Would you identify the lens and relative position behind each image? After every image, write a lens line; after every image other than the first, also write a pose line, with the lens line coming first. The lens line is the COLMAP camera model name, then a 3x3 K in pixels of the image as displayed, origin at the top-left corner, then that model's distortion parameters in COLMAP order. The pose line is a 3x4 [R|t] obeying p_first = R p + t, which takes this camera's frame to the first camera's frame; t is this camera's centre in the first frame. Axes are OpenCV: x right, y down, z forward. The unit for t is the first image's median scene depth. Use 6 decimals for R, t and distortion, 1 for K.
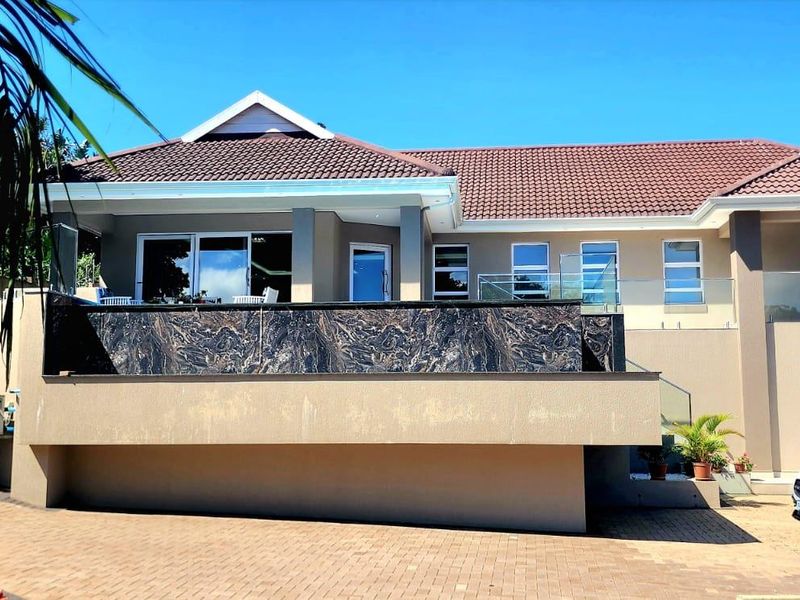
lens RADIAL K [[1037.3, 0, 402.0], [0, 1037.3, 294.7], [0, 0, 1]] dist [0.177257, 0.000000]
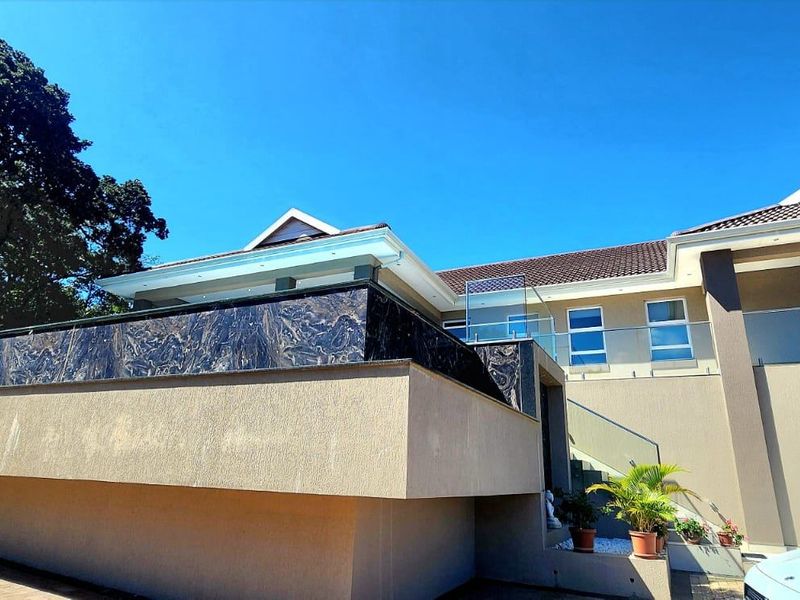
lens RADIAL K [[526.9, 0, 397.4], [0, 526.9, 306.0], [0, 0, 1]] dist [0.003639, 0.001419]
pose [[0.937993, -0.070635, -0.339383, 0.258249], [0.000858, 0.979490, -0.201489, 0.078290], [0.346654, 0.188704, 0.918815, 0.568684]]
